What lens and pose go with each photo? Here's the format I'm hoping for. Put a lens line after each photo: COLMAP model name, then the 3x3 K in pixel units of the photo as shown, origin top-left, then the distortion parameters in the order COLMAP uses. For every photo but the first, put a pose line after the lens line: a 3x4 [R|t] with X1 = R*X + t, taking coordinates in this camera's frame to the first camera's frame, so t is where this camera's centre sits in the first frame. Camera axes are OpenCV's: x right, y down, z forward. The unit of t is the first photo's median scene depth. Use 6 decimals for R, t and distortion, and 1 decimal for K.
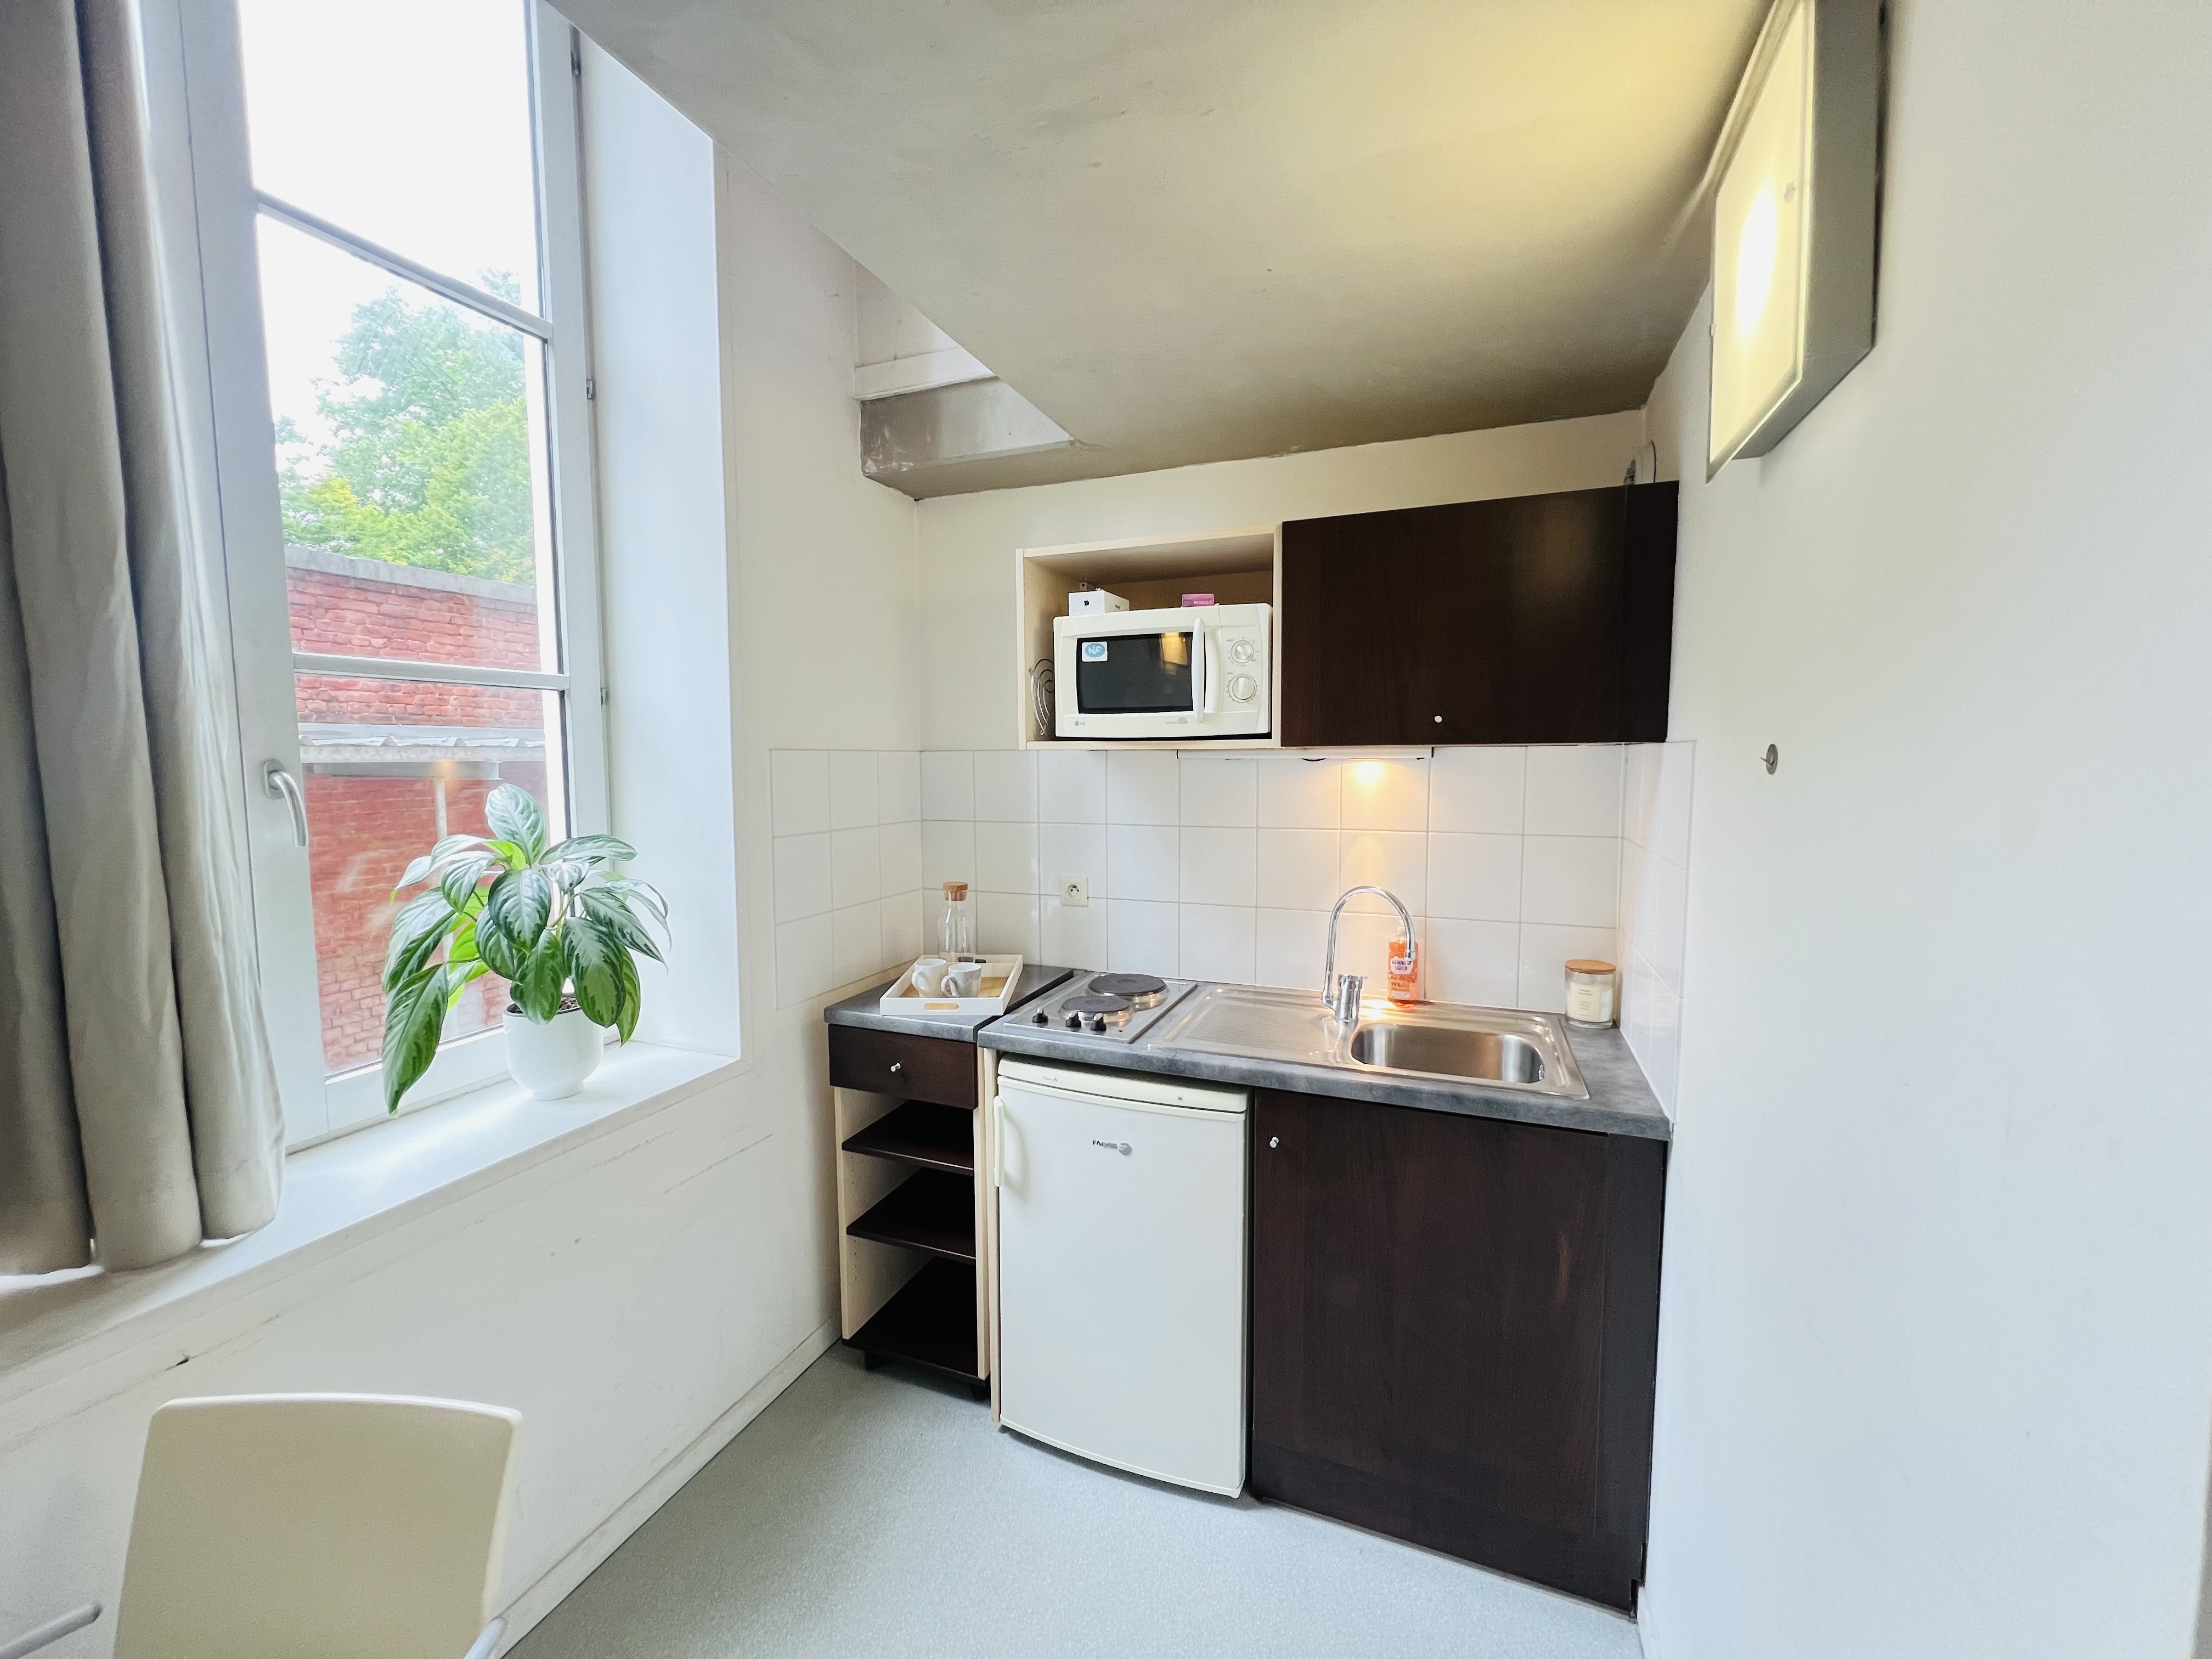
lens RADIAL K [[885.3, 0, 1106.0], [0, 885.3, 829.5], [0, 0, 1]] dist [-0.001193, -0.000226]
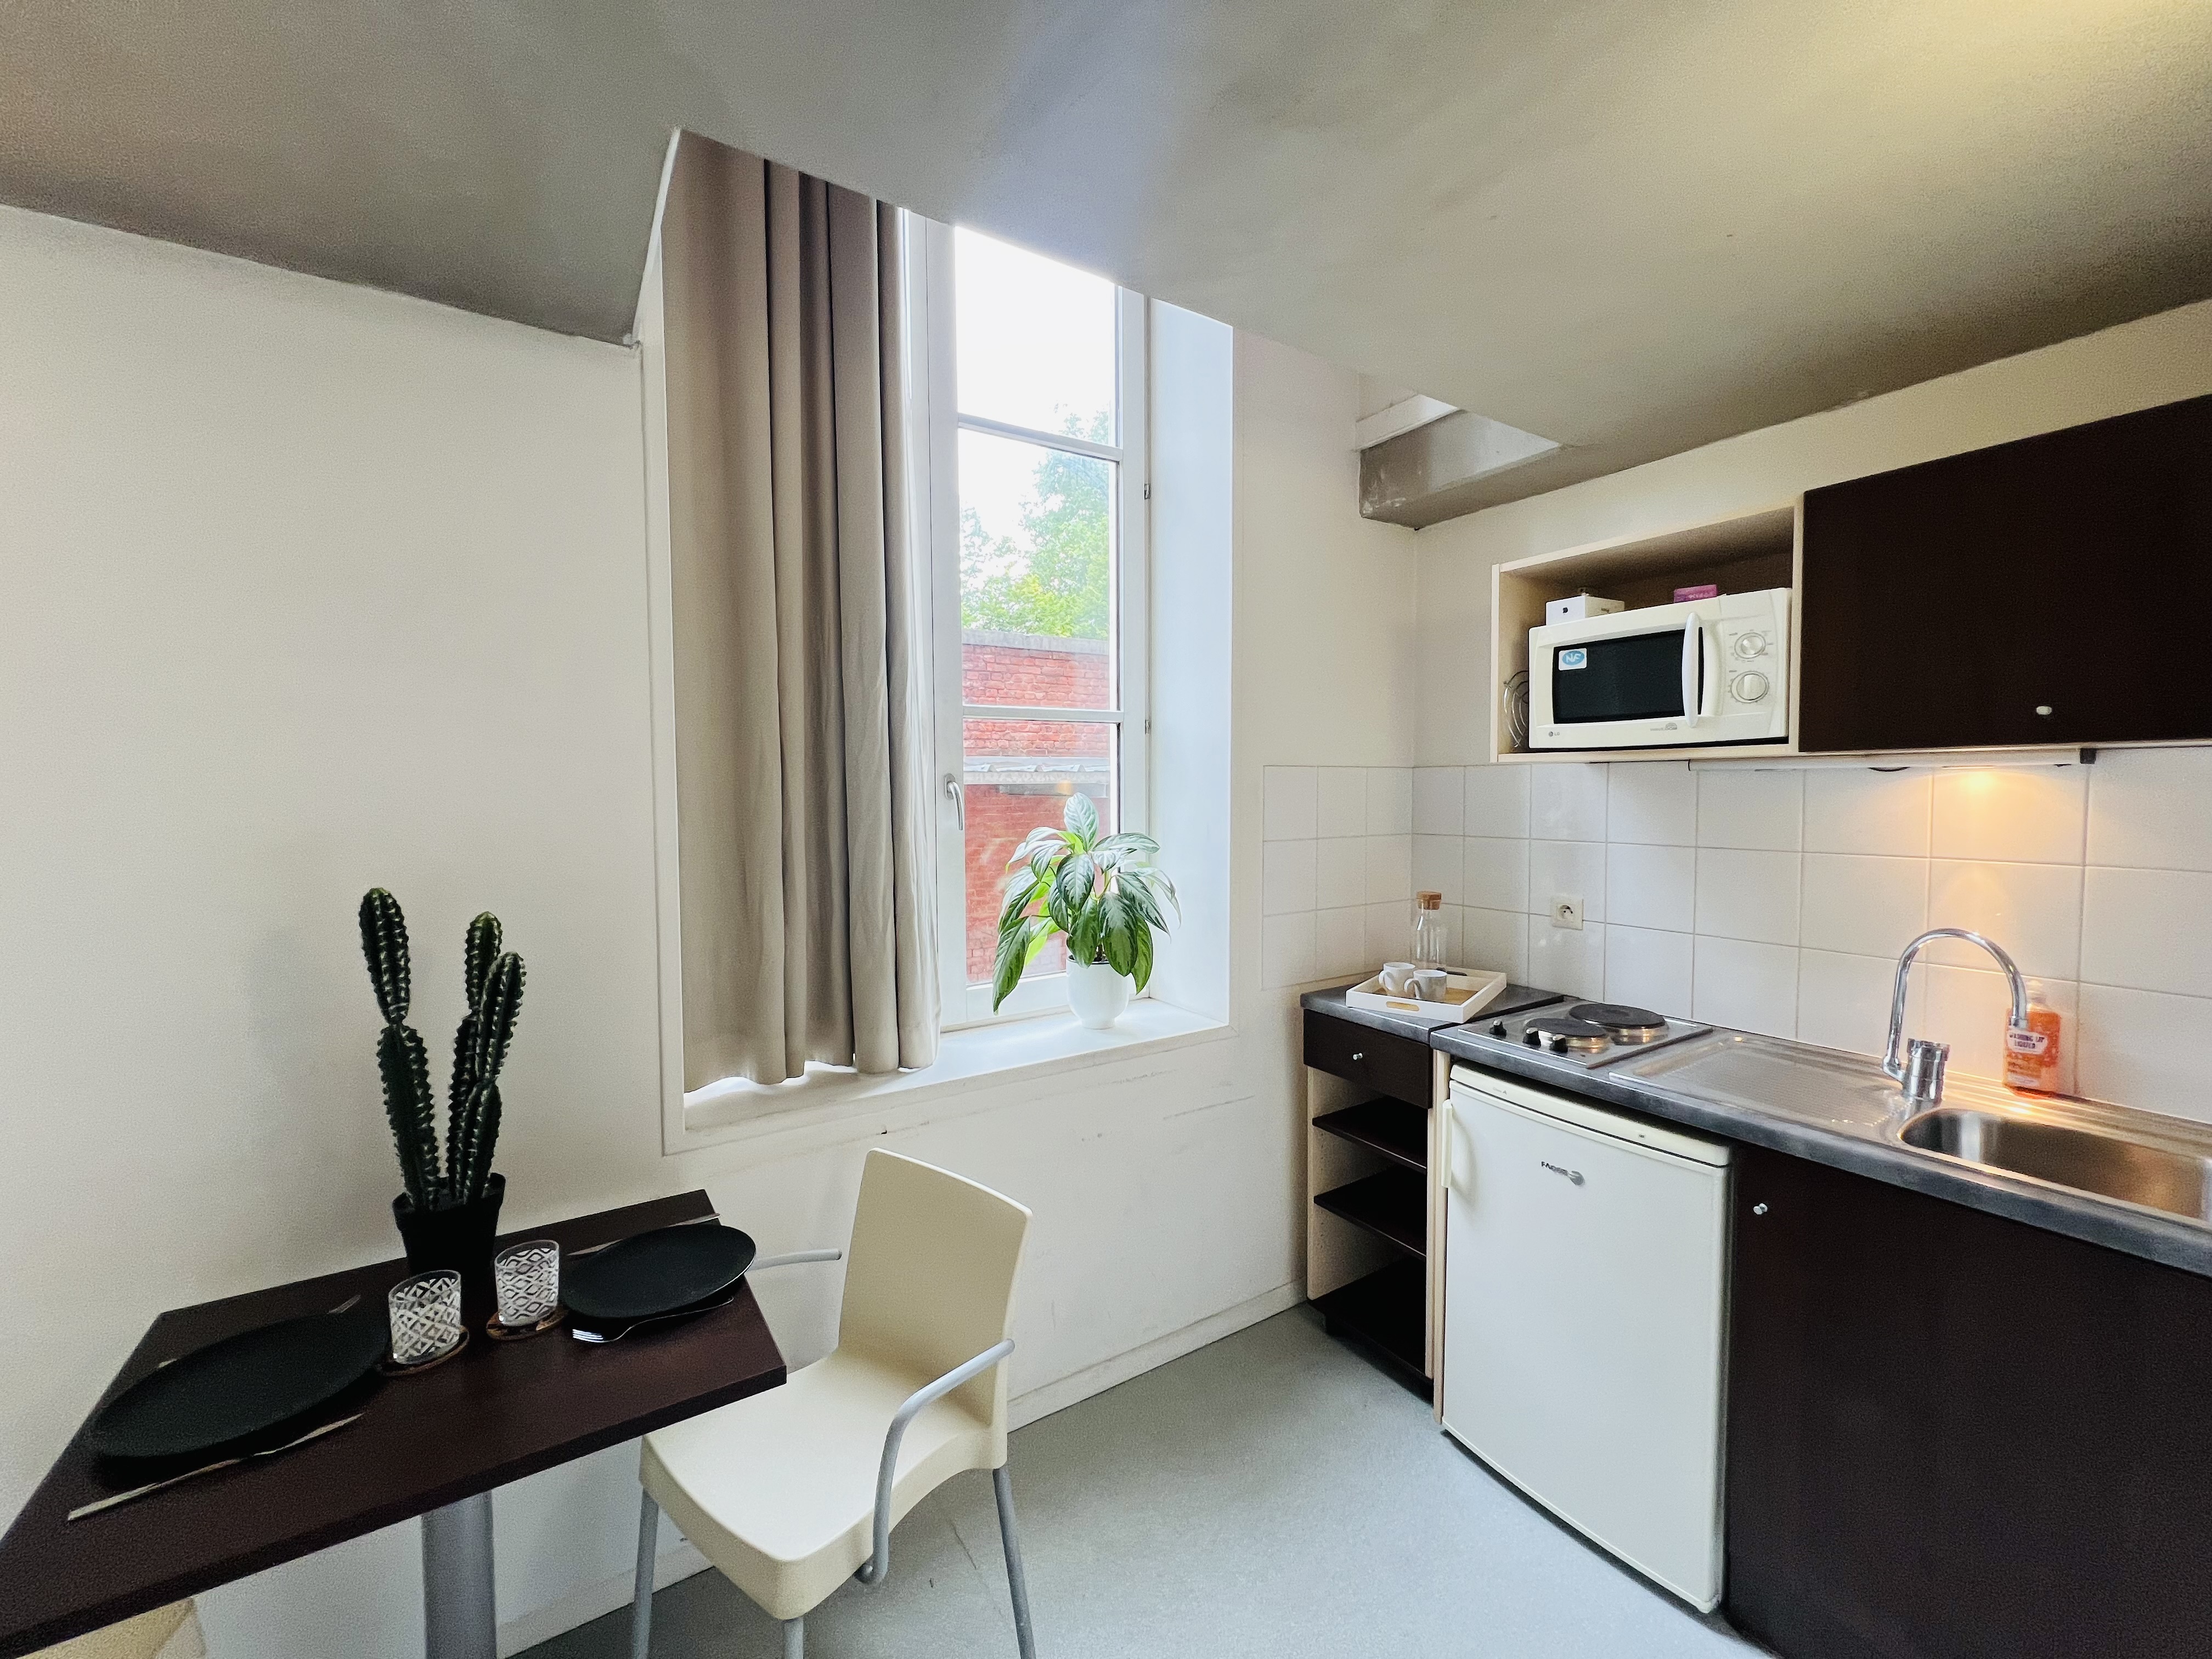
lens RADIAL K [[887.9, 0, 1100.0], [0, 887.9, 828.2], [0, 0, 1]] dist [-0.003298, -0.000253]
pose [[0.807738, 0.026340, -0.588954, 0.143409], [-0.044616, 0.998868, -0.016518, 0.021726], [0.587852, 0.039619, 0.807998, -0.076922]]
